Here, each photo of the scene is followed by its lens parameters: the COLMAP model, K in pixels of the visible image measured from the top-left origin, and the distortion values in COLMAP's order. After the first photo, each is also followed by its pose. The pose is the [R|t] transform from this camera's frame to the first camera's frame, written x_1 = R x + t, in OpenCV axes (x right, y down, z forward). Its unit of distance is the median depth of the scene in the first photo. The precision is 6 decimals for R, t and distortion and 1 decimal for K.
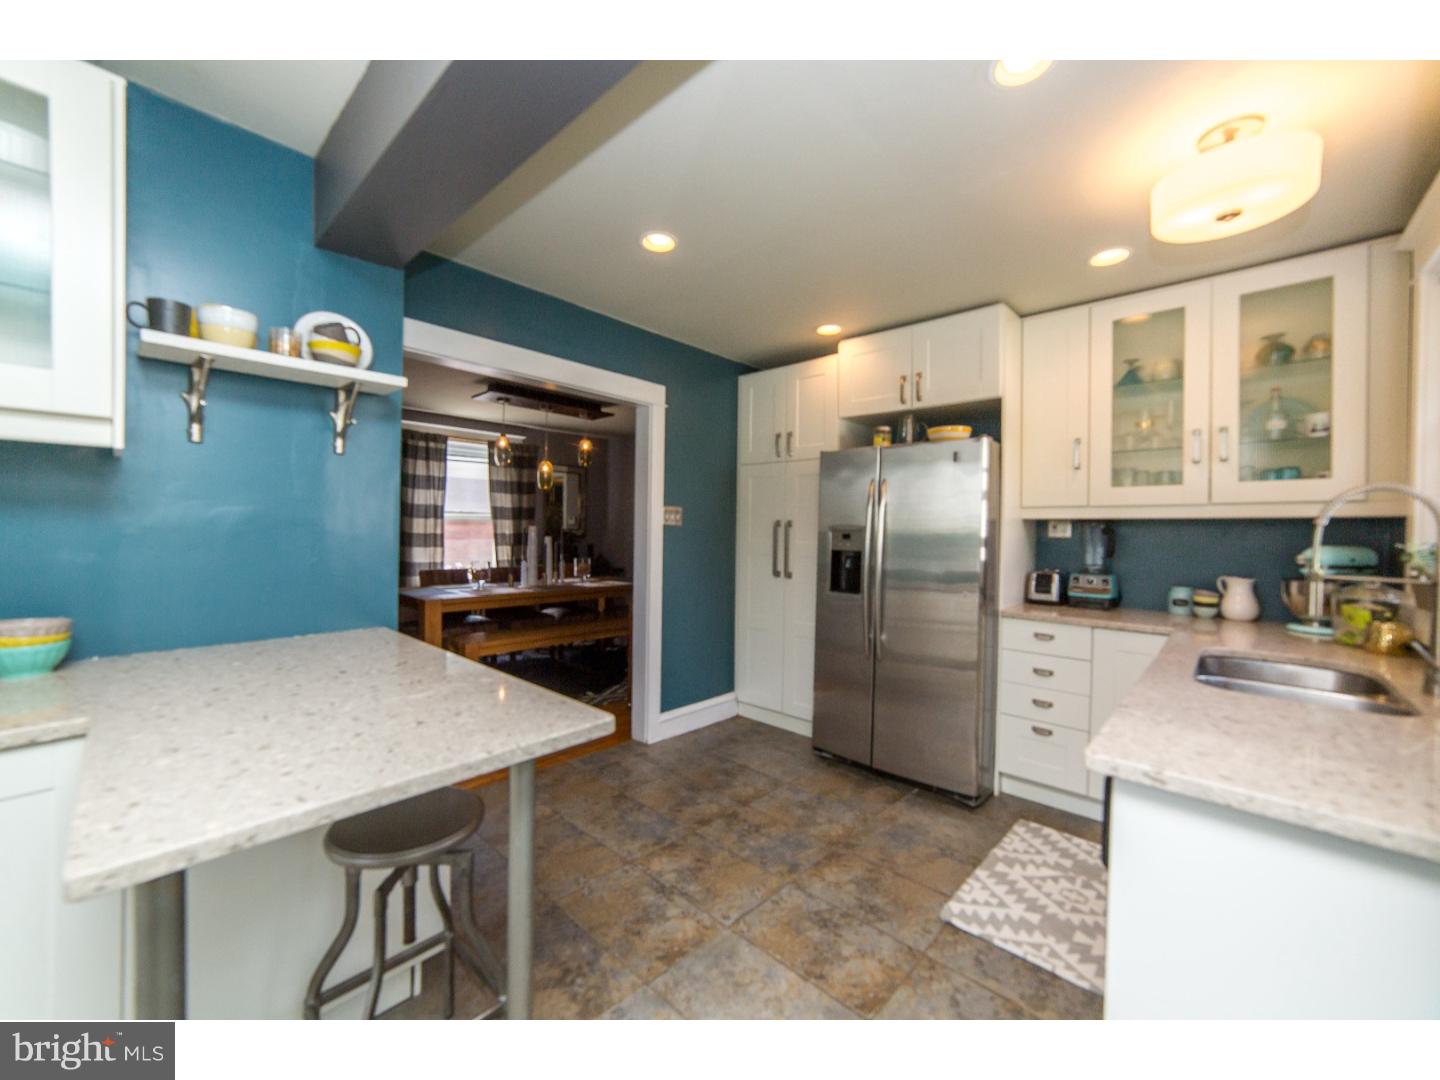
lens RADIAL K [[574.4, 0, 718.4], [0, 574.4, 526.9], [0, 0, 1]] dist [-0.009248, 0.003478]
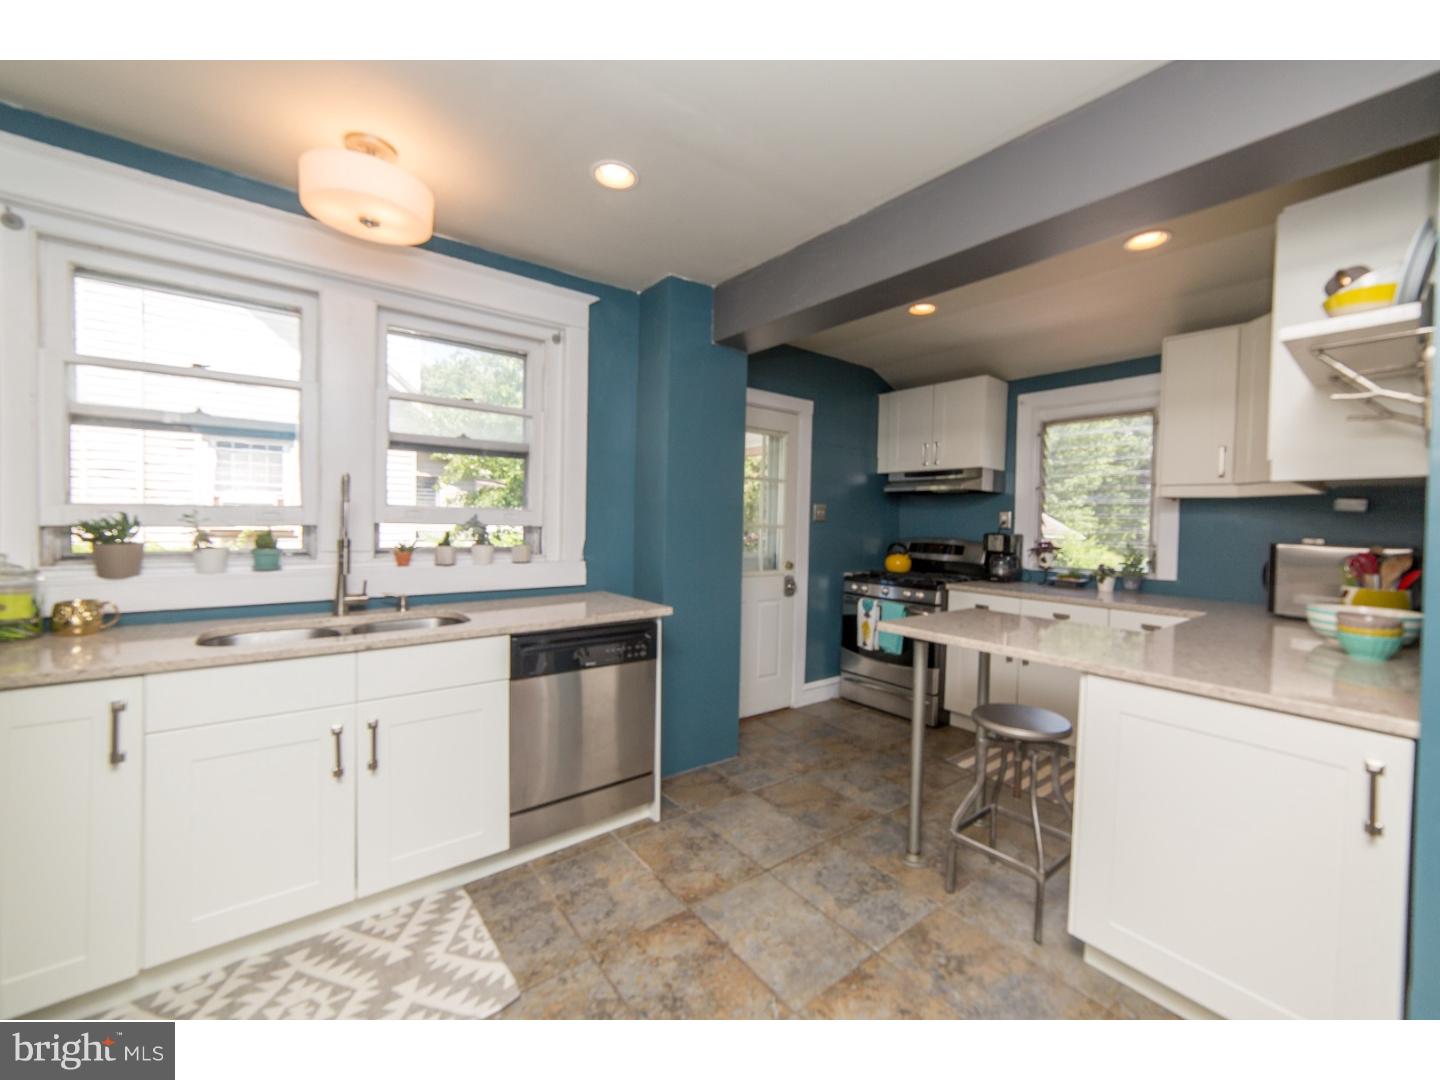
lens RADIAL K [[574.4, 0, 710.1], [0, 574.4, 538.8], [0, 0, 1]] dist [-0.009248, 0.003478]
pose [[-0.981247, -0.042423, 0.188026, 0.002399], [-0.036653, 0.998747, 0.034062, 0.004948], [-0.189236, 0.026531, -0.981573, 1.499693]]
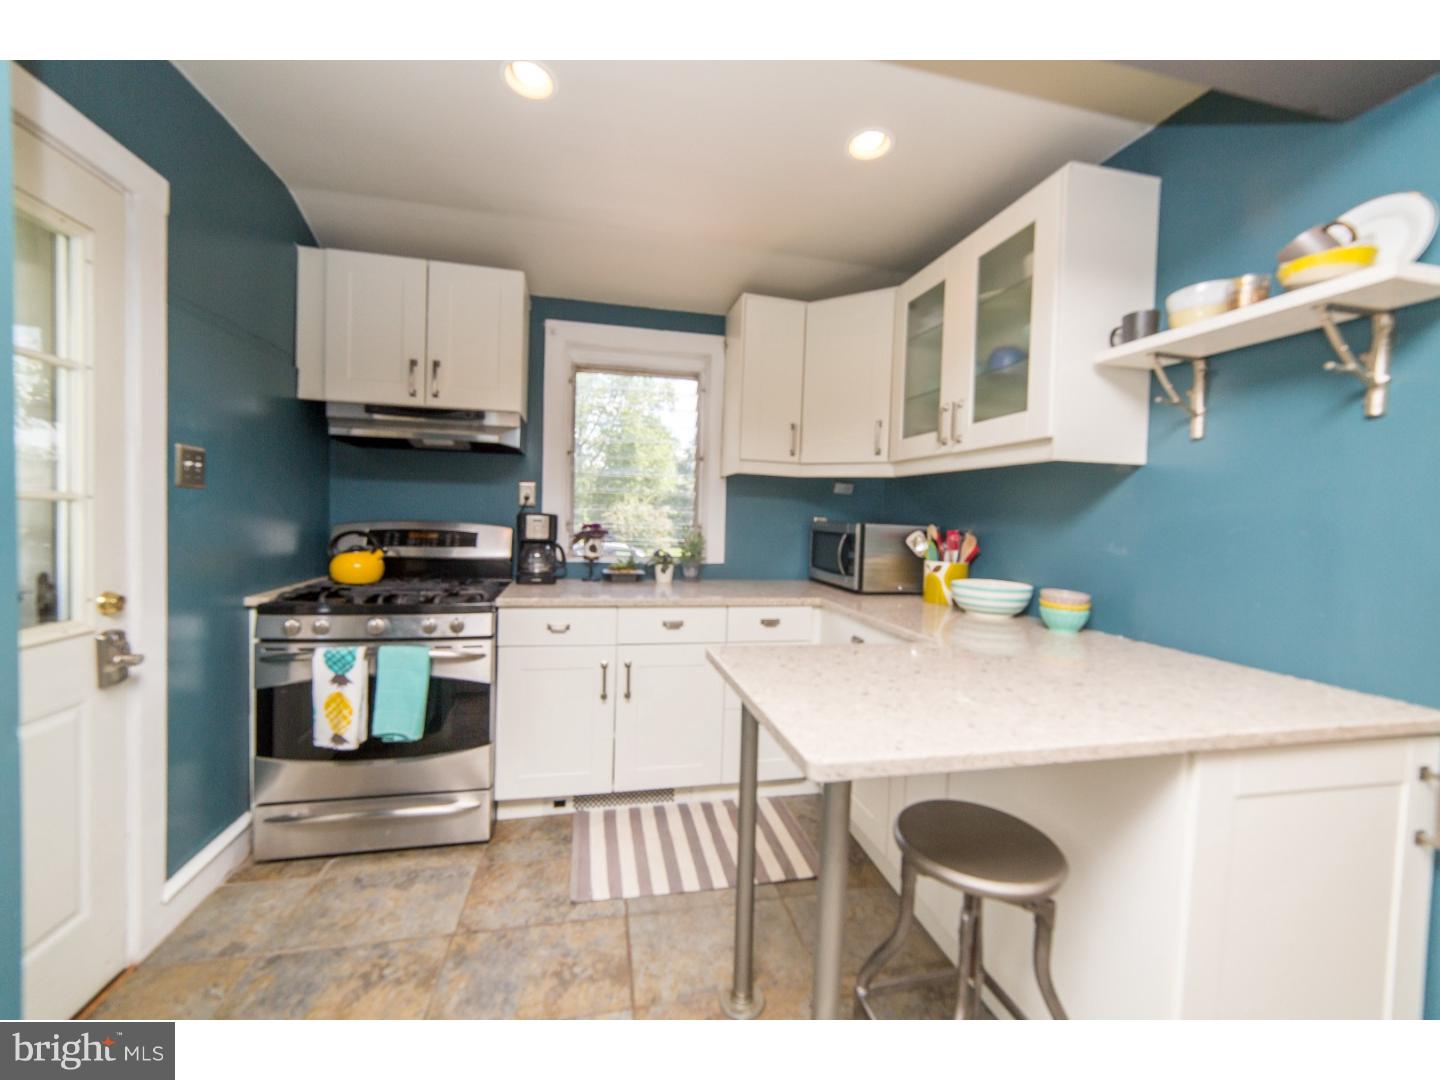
lens RADIAL K [[574.4, 0, 719.3], [0, 574.4, 537.0], [0, 0, 1]] dist [-0.009248, 0.003478]
pose [[-0.567167, -0.001156, -0.823602, 0.236092], [-0.039666, 0.998877, 0.025913, 0.018792], [0.822647, 0.047366, -0.566576, 0.653604]]
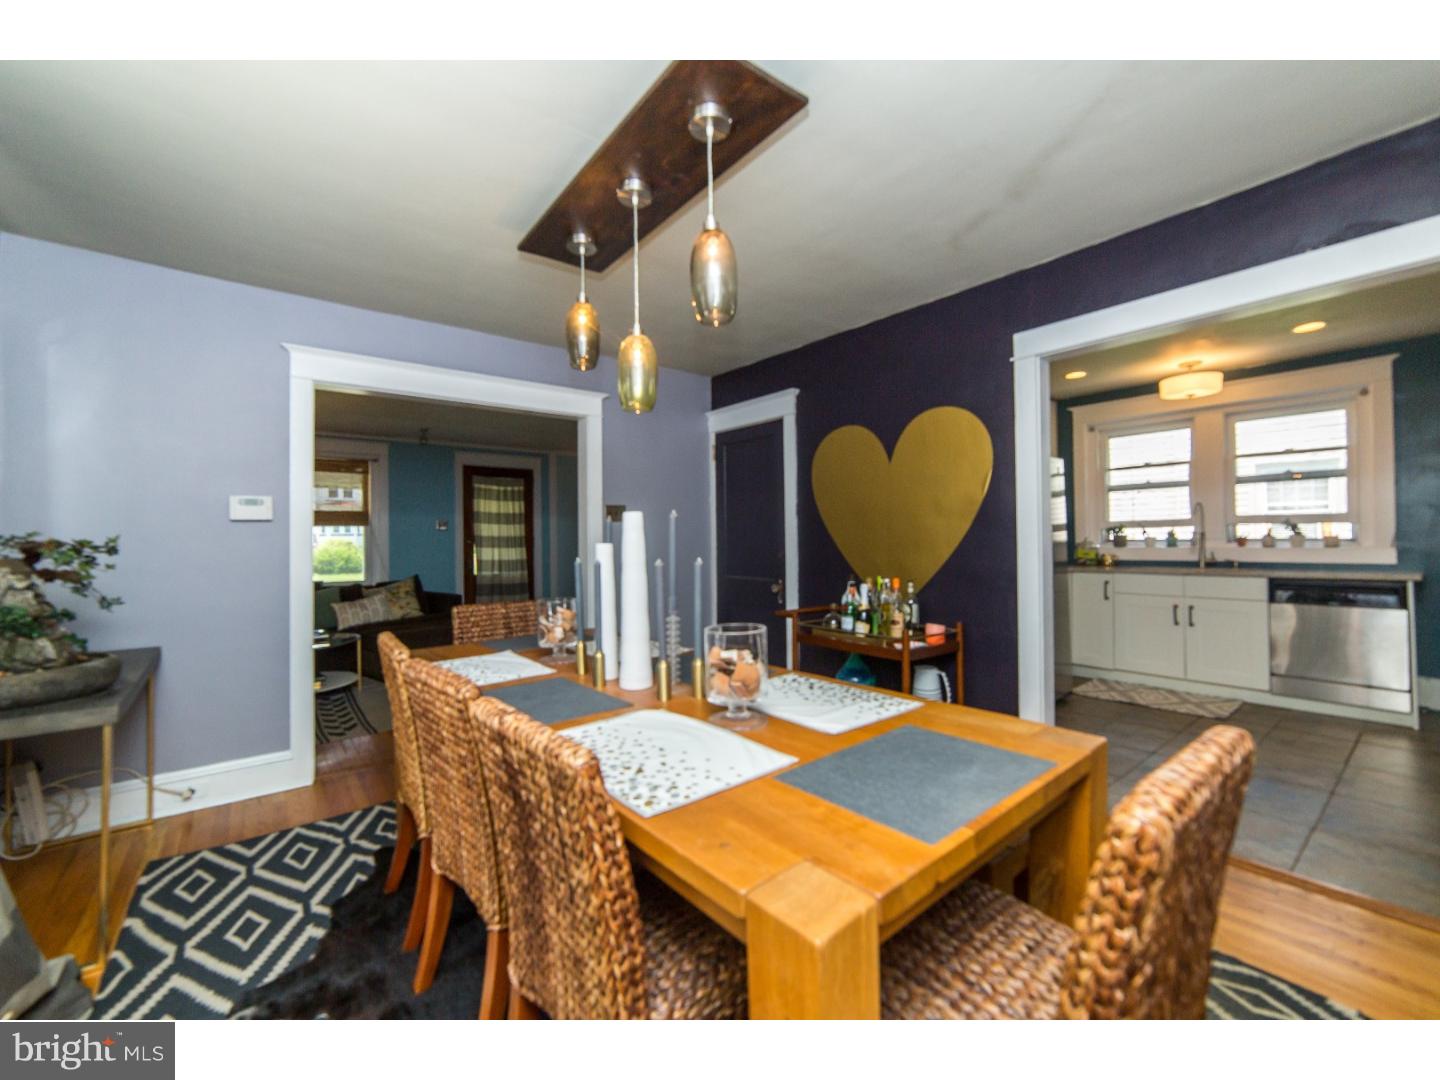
lens RADIAL K [[574.4, 0, 726.2], [0, 574.4, 533.8], [0, 0, 1]] dist [-0.009248, 0.003478]
pose [[0.163602, -0.012166, 0.986451, -1.499346], [0.016103, 0.999824, 0.009660, 0.017072], [-0.986395, 0.014304, 0.163769, 2.015126]]
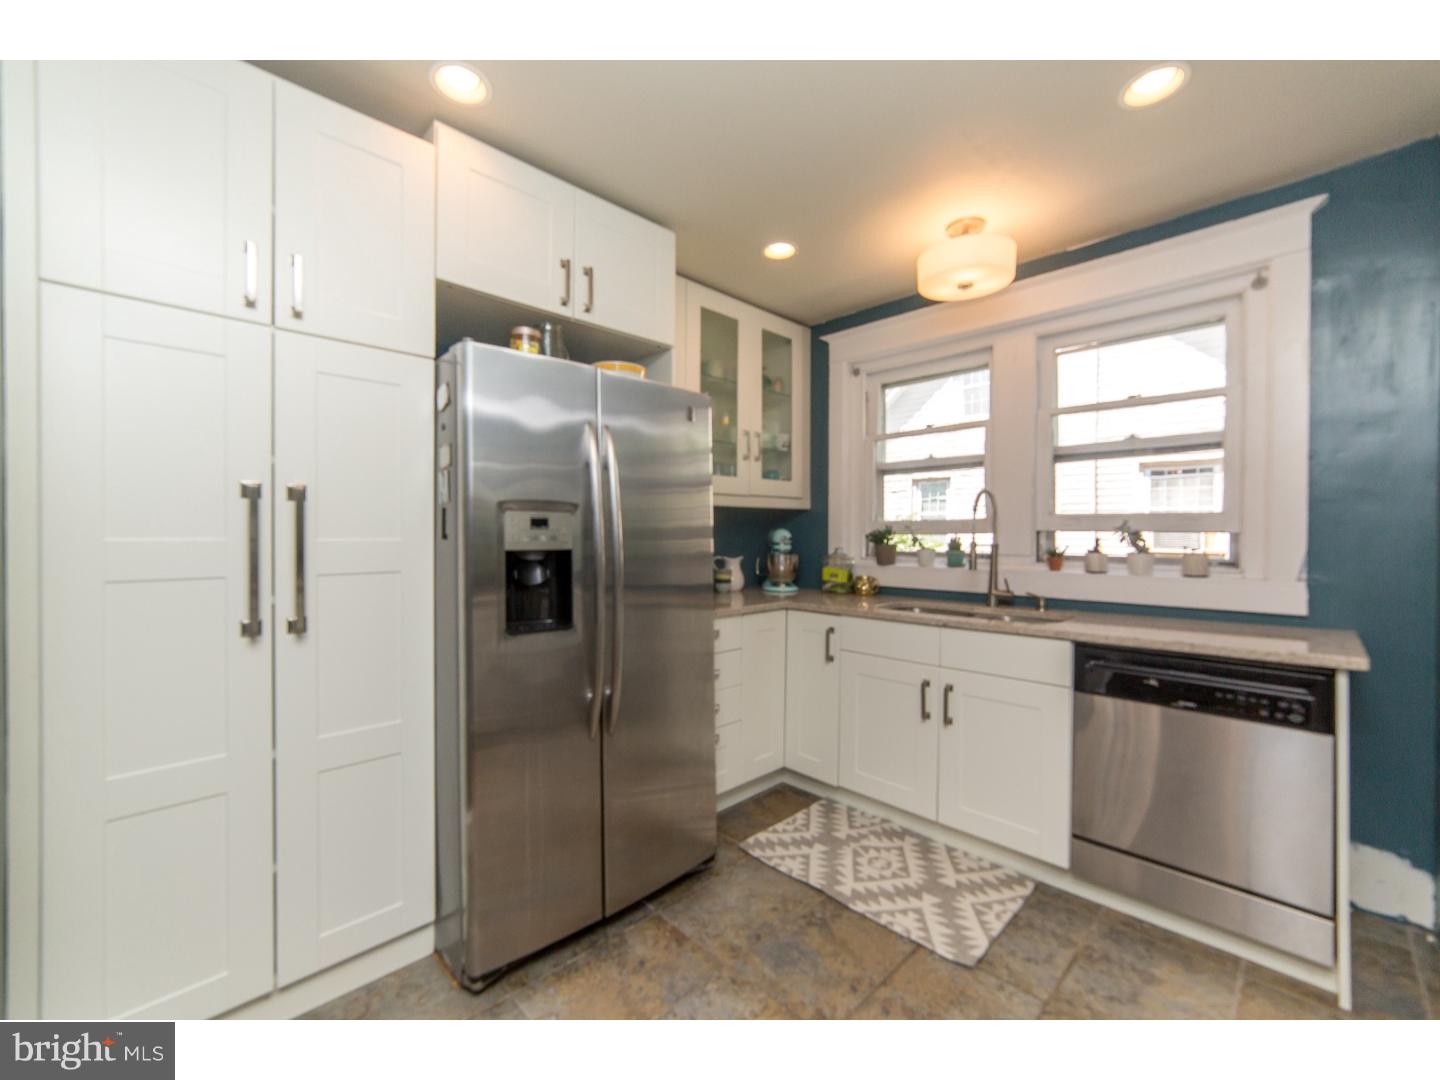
lens RADIAL K [[574.4, 0, 726.7], [0, 574.4, 540.3], [0, 0, 1]] dist [-0.009248, 0.003478]
pose [[0.061921, -0.038408, 0.997342, -0.406883], [0.004201, 0.999260, 0.038221, 0.006252], [-0.998072, 0.001823, 0.062037, 1.145333]]
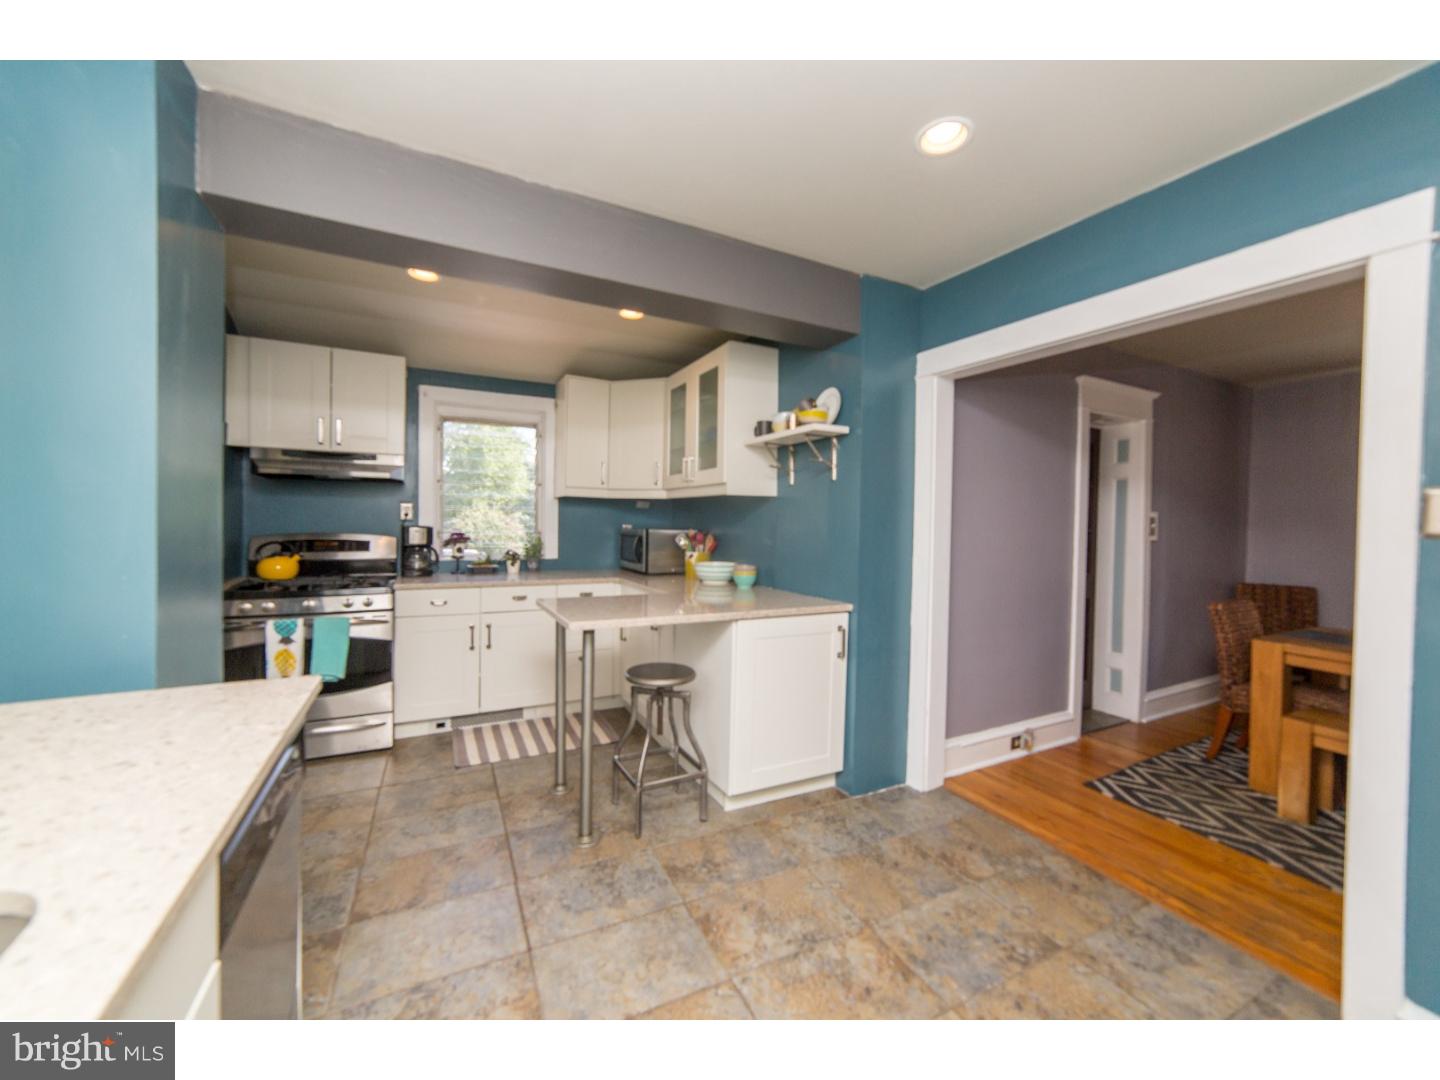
lens RADIAL K [[574.4, 0, 713.7], [0, 574.4, 535.8], [0, 0, 1]] dist [-0.009248, 0.003478]
pose [[-0.359705, 0.002659, -0.933062, 0.703188], [-0.022208, 0.999688, 0.011411, 0.006364], [0.932802, 0.024826, -0.359533, 1.060842]]
